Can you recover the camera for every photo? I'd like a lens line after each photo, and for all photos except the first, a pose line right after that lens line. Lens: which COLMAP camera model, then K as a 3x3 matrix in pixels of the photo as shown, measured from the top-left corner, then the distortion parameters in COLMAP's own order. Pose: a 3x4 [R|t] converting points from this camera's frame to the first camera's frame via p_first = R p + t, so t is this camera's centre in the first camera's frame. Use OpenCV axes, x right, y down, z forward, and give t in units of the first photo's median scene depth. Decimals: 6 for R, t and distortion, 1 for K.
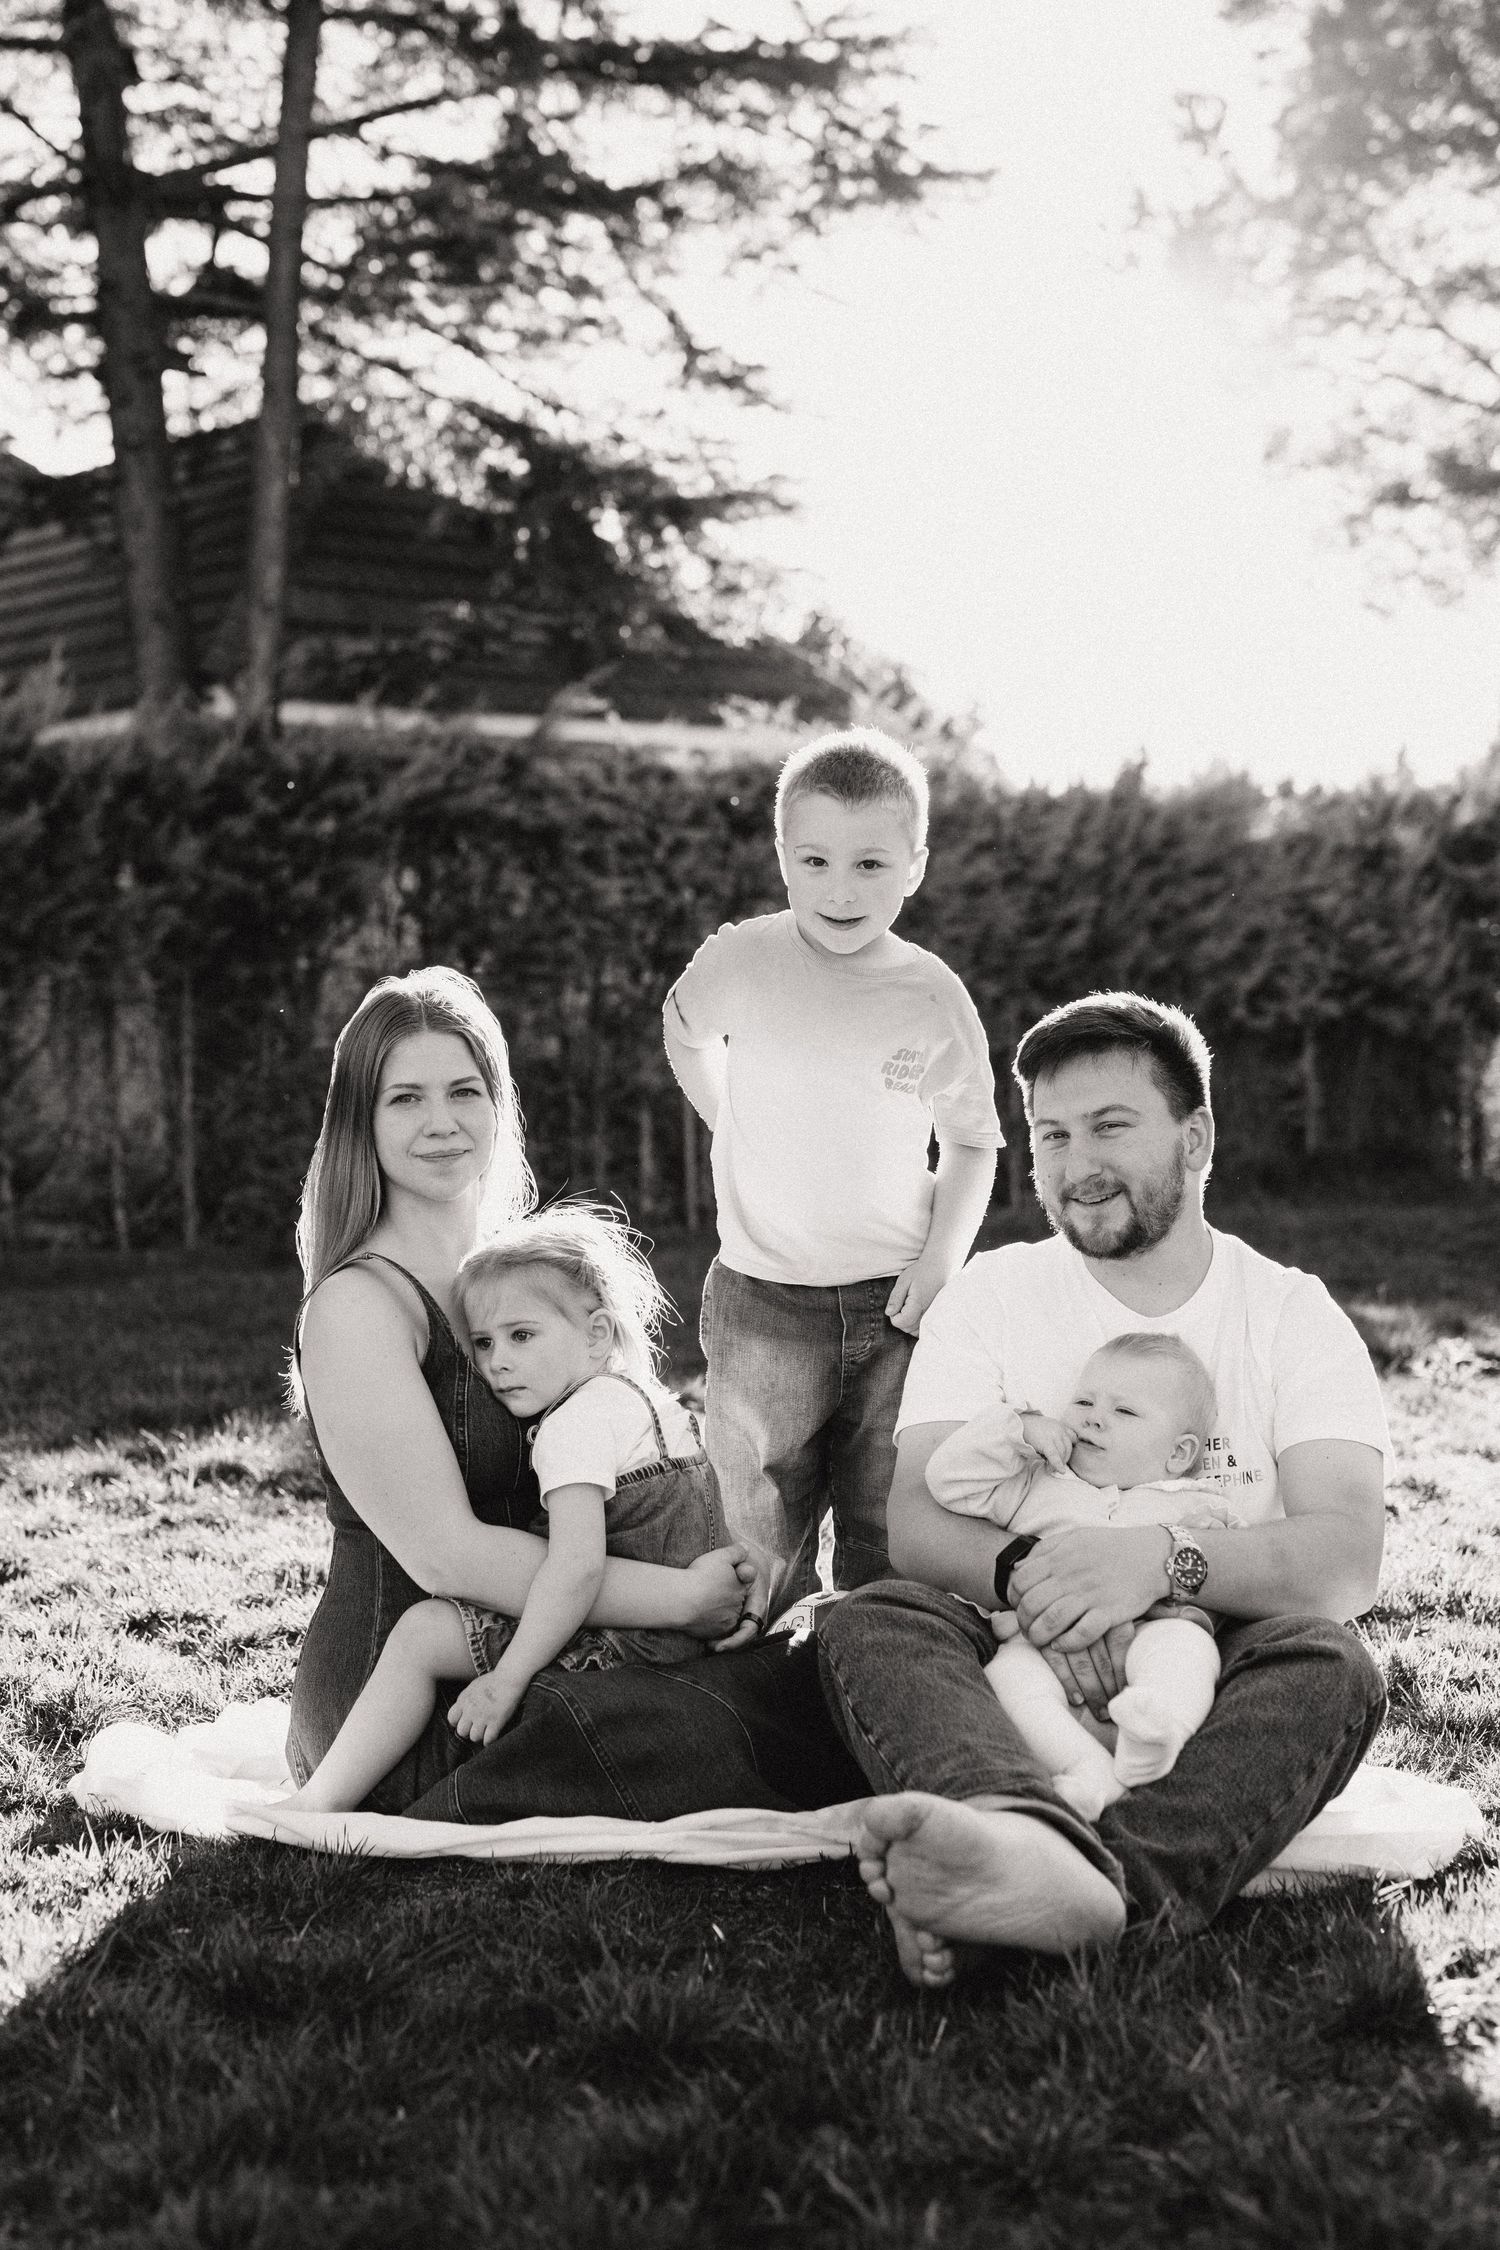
lens RADIAL K [[3217.7, 0, 678.7], [0, 3217.7, 1121.3], [0, 0, 1]] dist [0.005795, 0.089465]
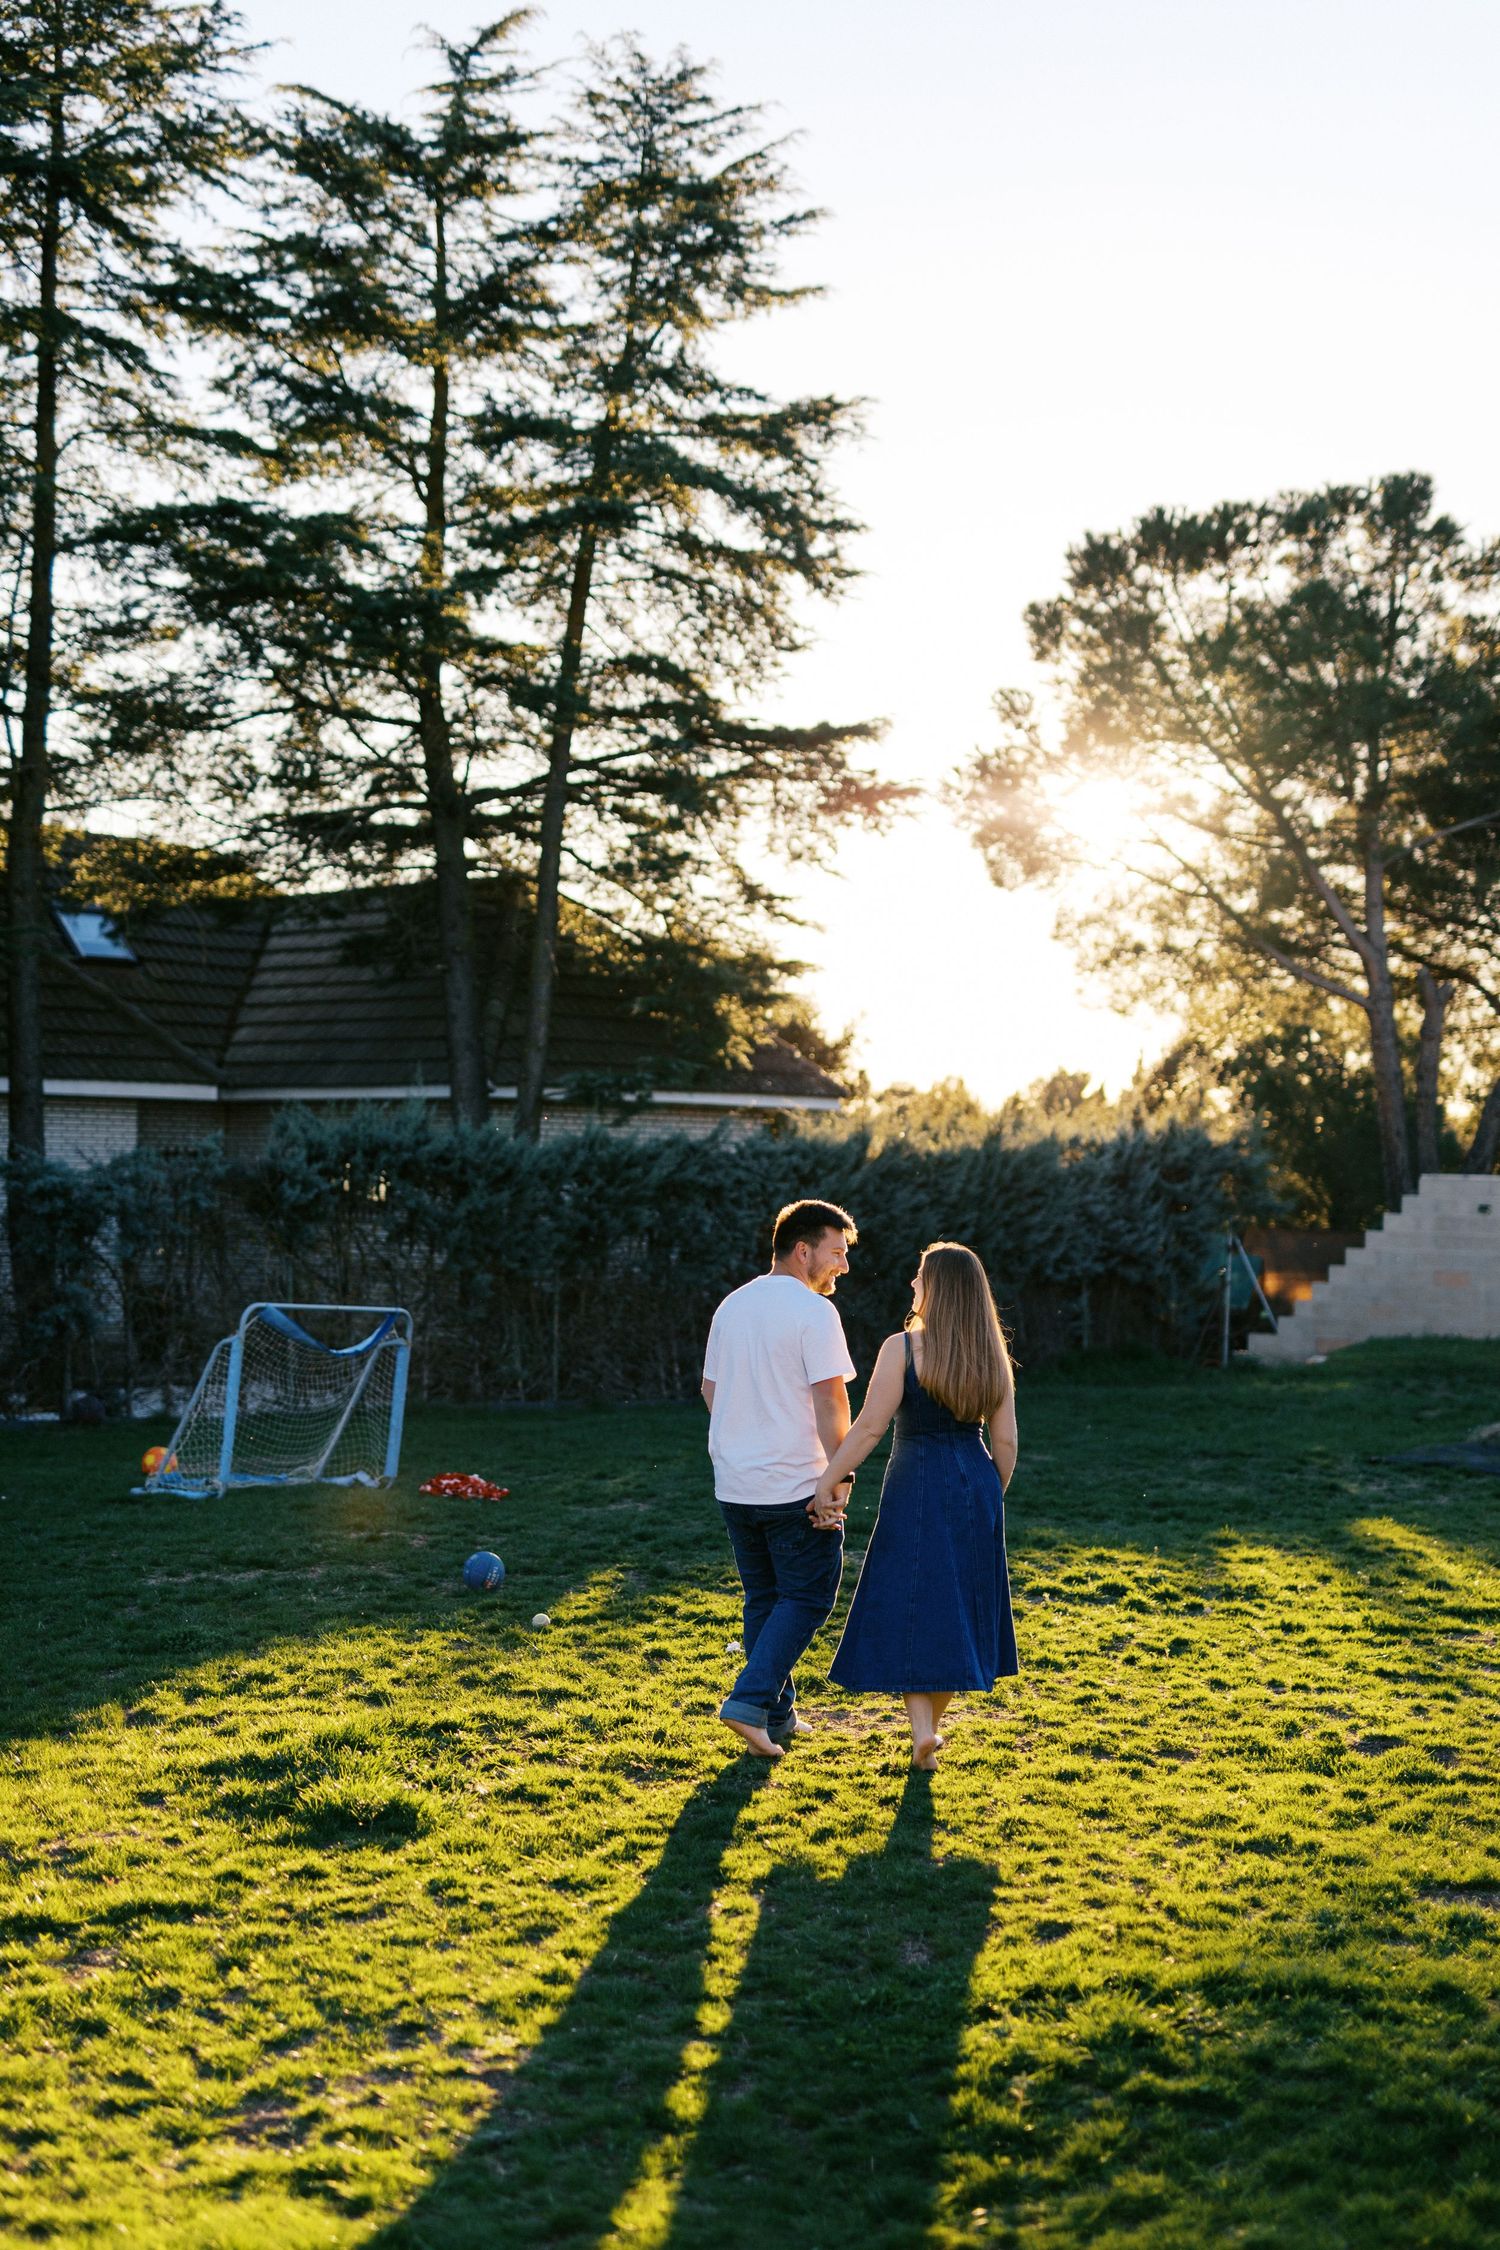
lens RADIAL K [[3116.5, 0, 706.1], [0, 3116.5, 1128.7], [0, 0, 1]] dist [0.017417, 0.007692]
pose [[0.994266, 0.023745, 0.104263, -0.191652], [-0.019415, 0.998914, -0.042350, -0.035934], [-0.105155, 0.040083, 0.993648, -0.677398]]
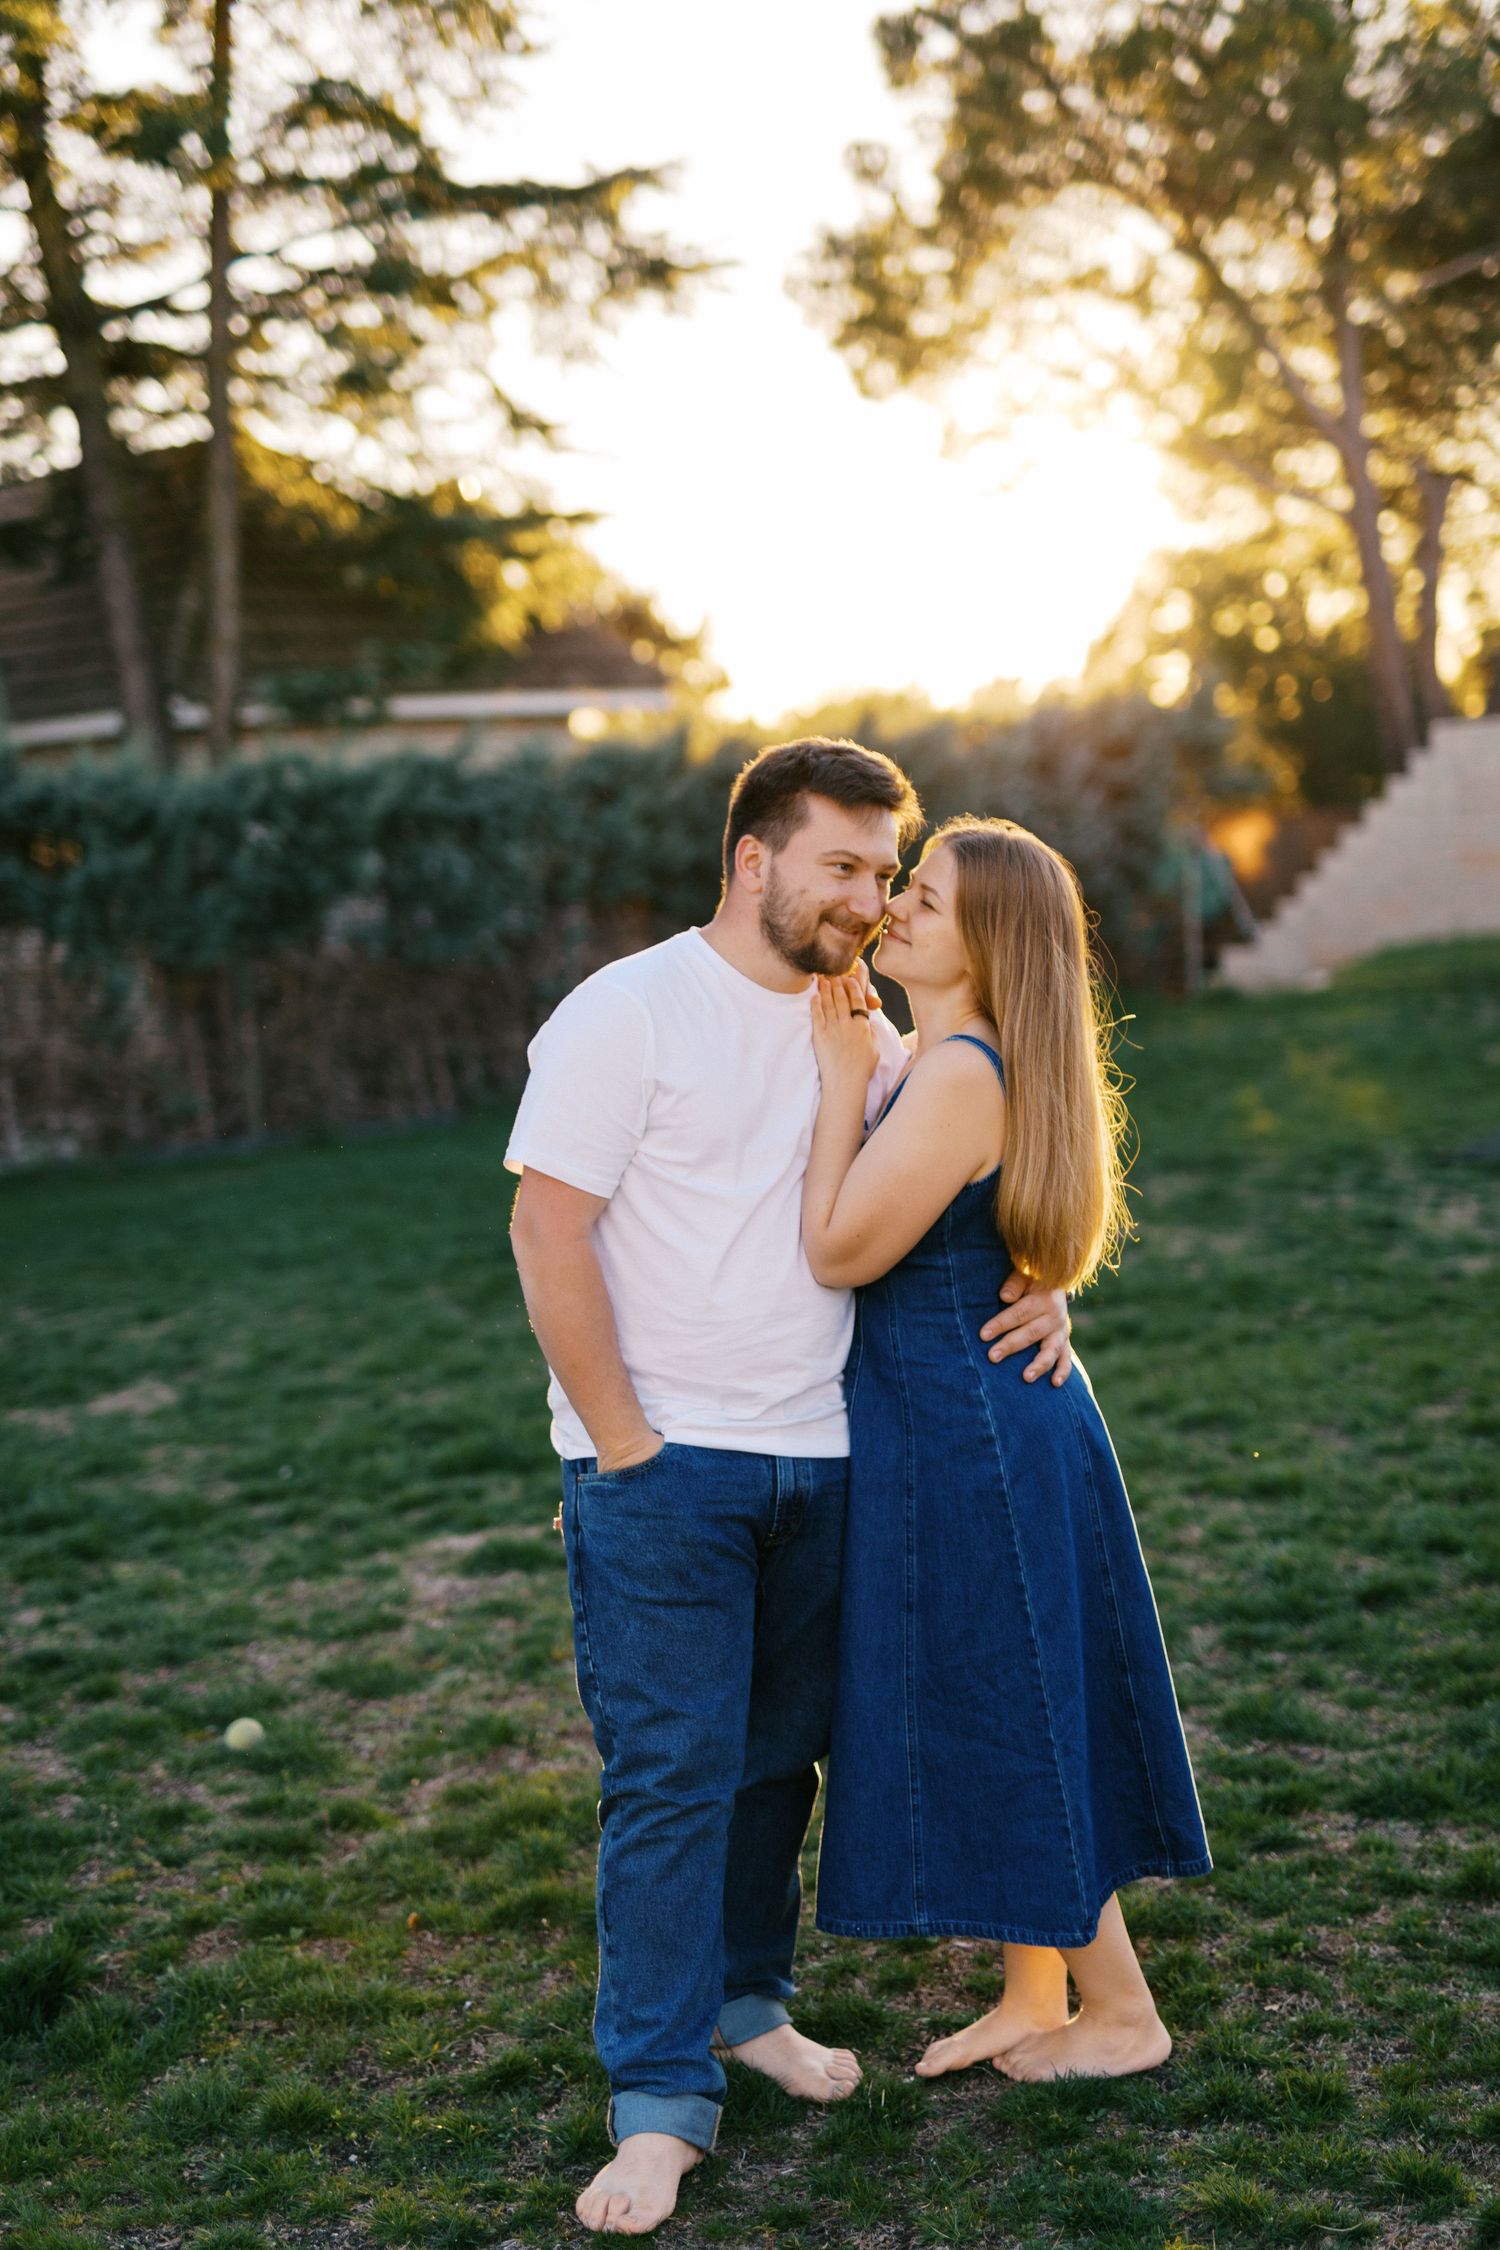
lens RADIAL K [[3116.5, 0, 706.1], [0, 3116.5, 1128.7], [0, 0, 1]] dist [0.017417, 0.007692]
pose [[0.991230, -0.071369, 0.111216, -0.078975], [0.063484, 0.995316, 0.072904, -0.038288], [-0.115898, -0.065204, 0.991119, -0.274368]]
